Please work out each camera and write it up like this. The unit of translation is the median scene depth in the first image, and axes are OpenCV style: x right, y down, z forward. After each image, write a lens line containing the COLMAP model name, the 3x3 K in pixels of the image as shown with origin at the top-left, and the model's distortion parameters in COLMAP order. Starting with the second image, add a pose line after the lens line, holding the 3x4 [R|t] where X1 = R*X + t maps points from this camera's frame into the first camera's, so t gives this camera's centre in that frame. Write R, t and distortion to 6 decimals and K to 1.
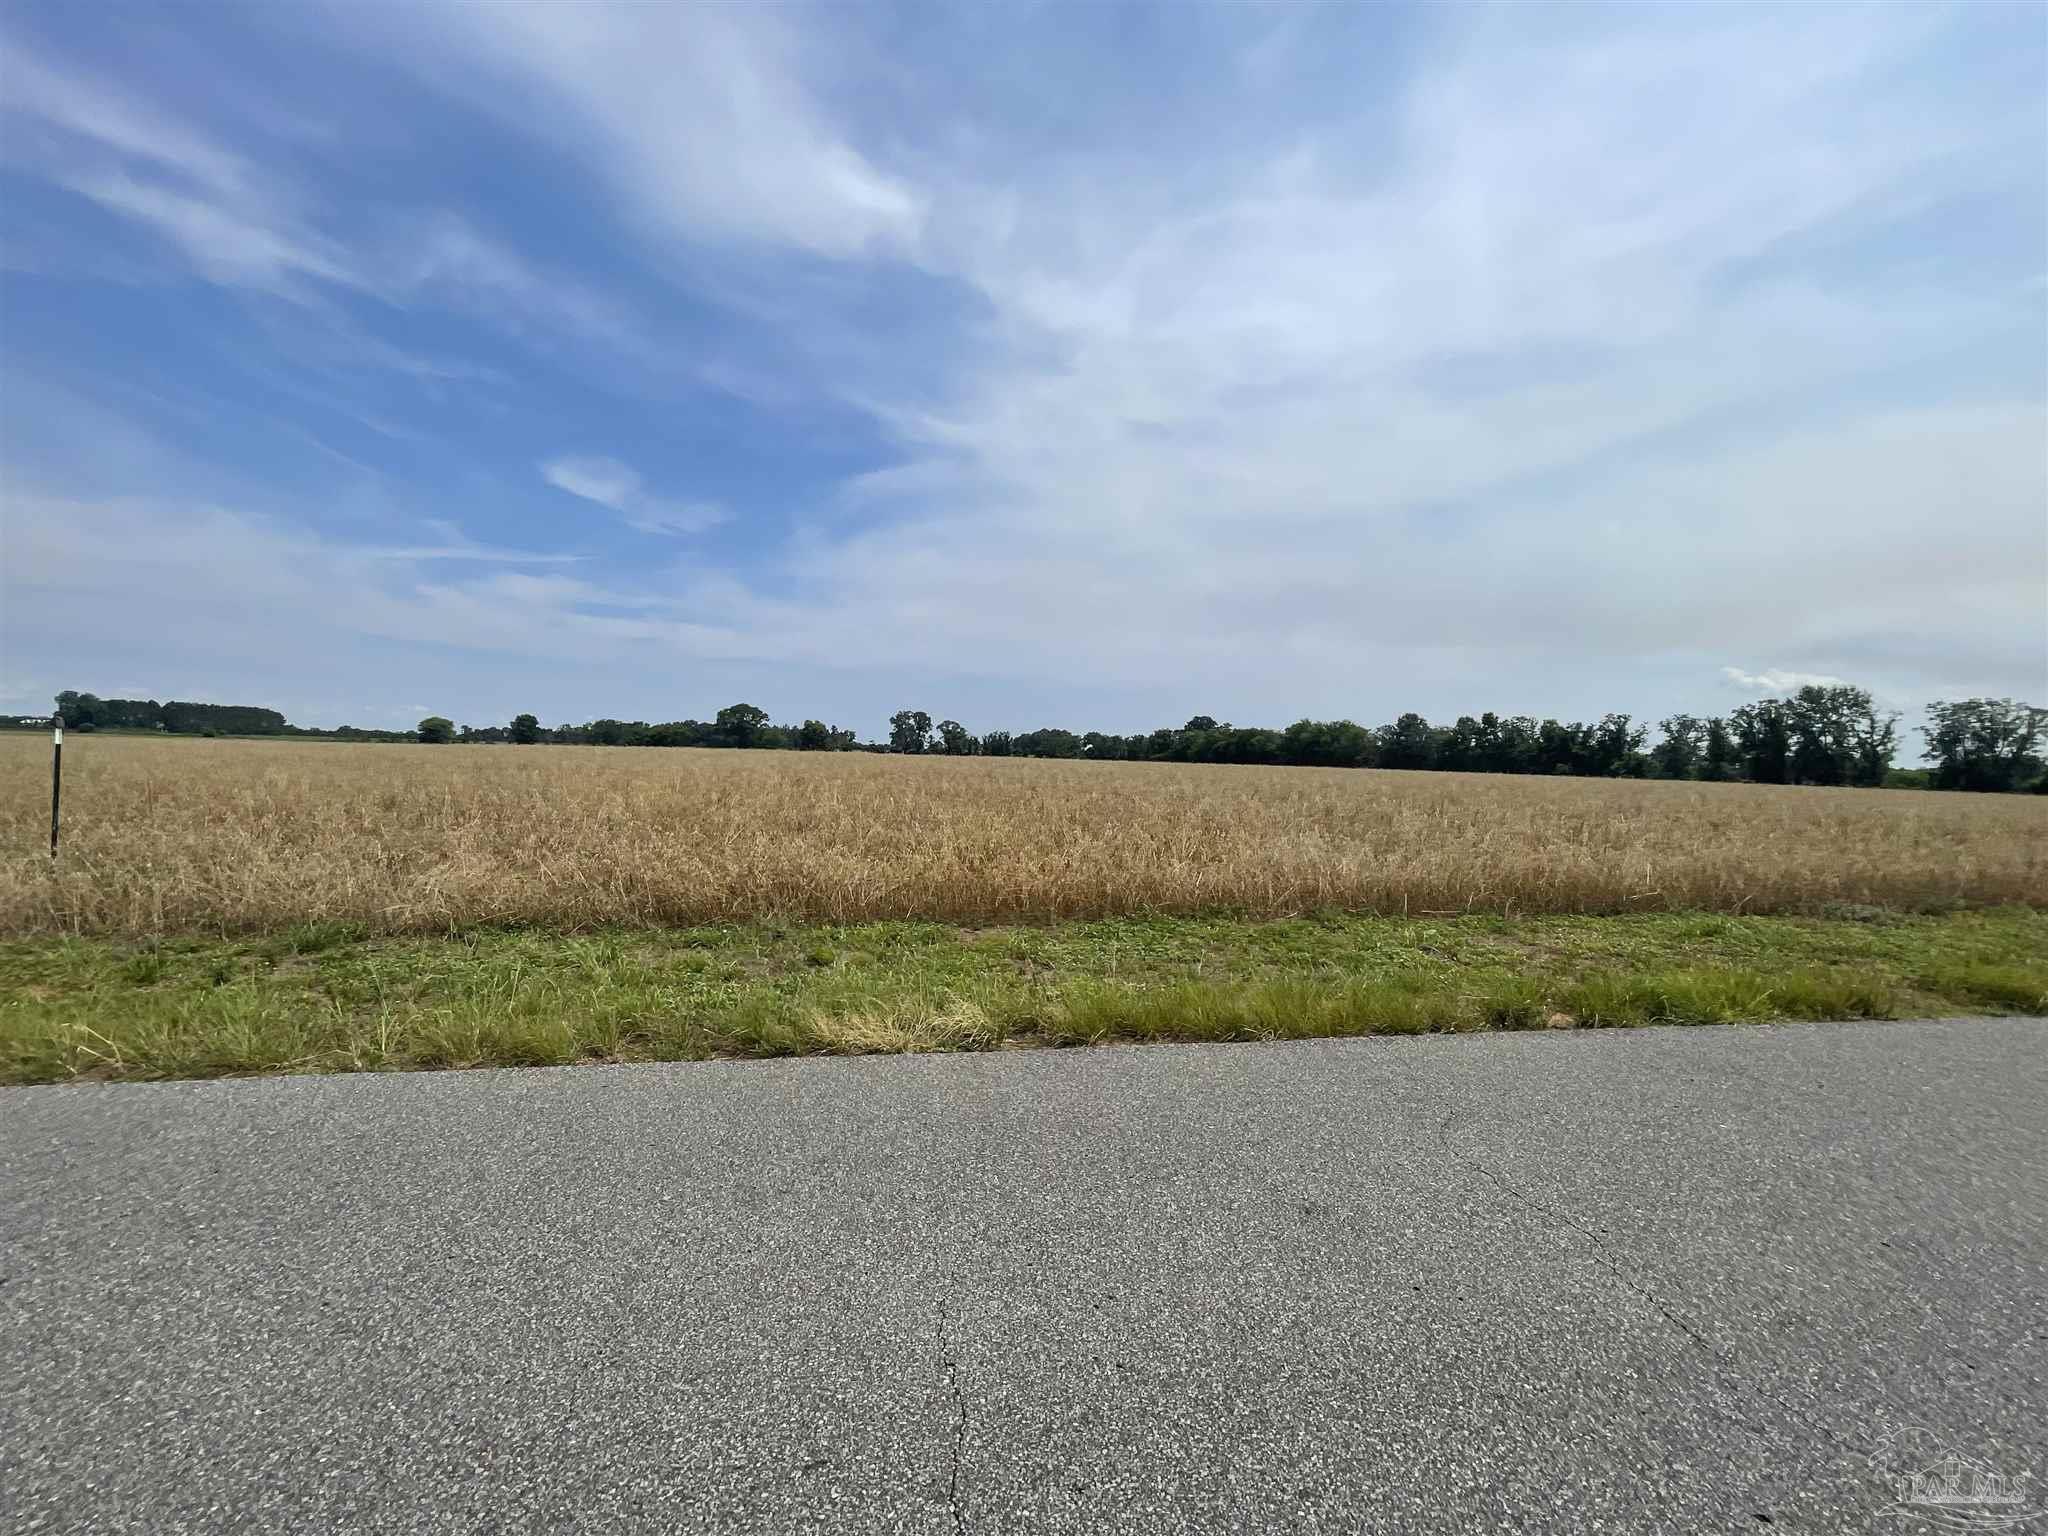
lens RADIAL K [[835.6, 0, 1027.3], [0, 835.6, 766.8], [0, 0, 1]] dist [-0.002107, 0.000216]
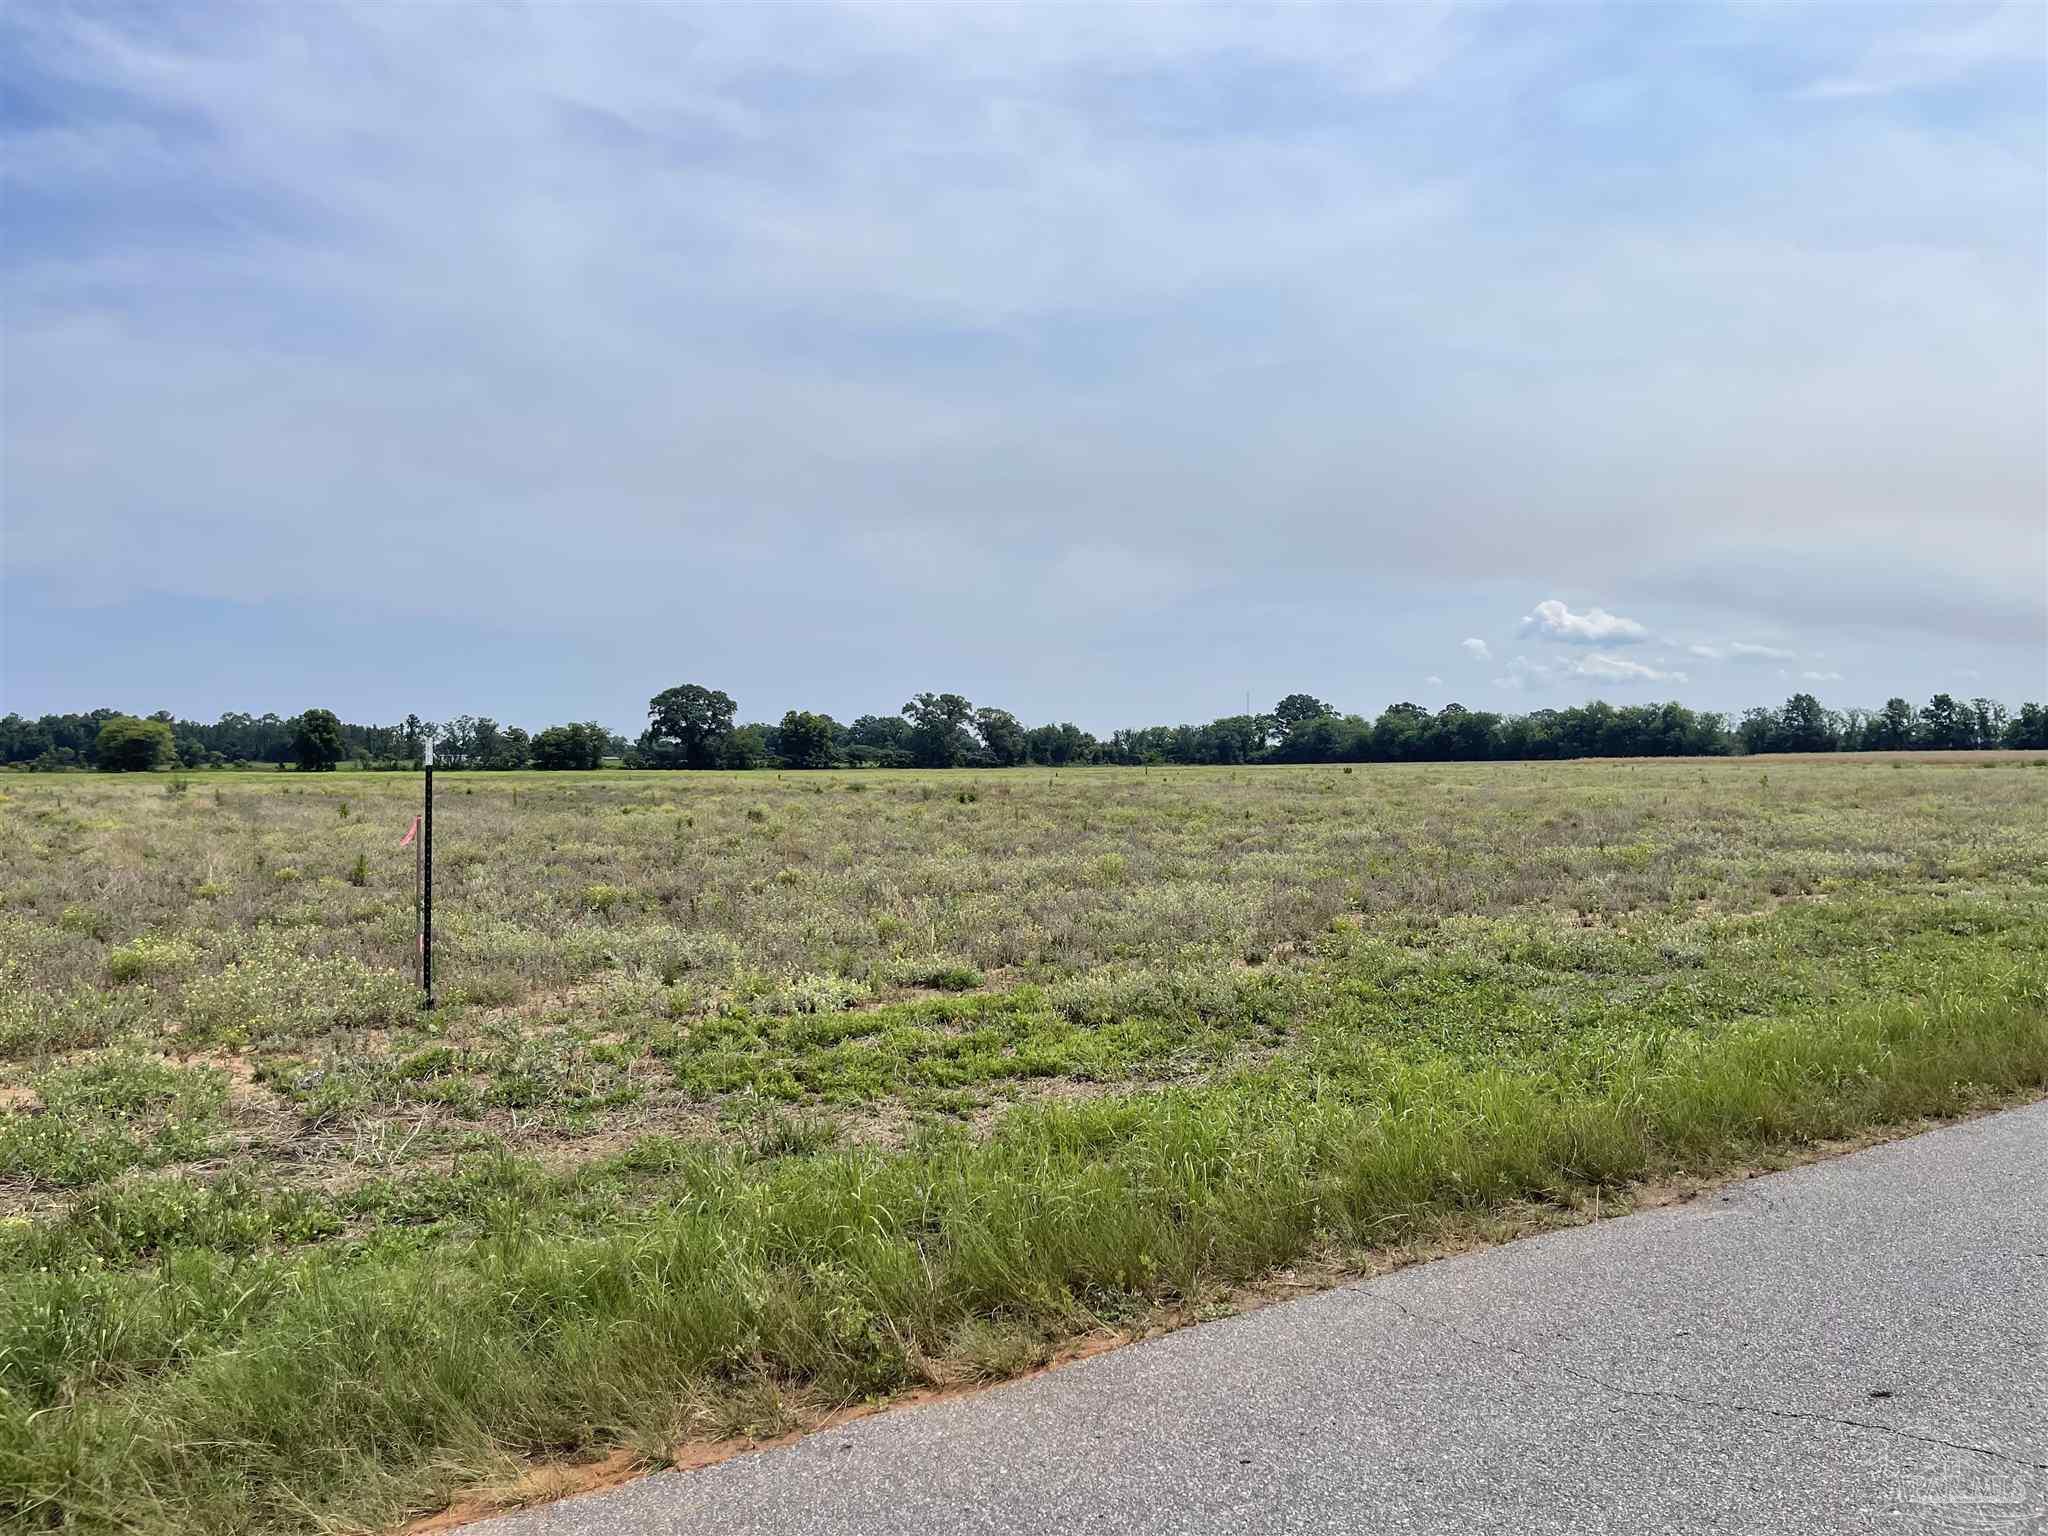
lens RADIAL K [[1591.4, 0, 1021.0], [0, 1591.4, 783.0], [0, 0, 1]] dist [0.026259, -0.018355]
pose [[0.905288, -0.035799, 0.423287, -0.168575], [0.034058, 0.999352, 0.011679, -0.004509], [-0.423430, 0.003843, 0.905921, -0.009822]]
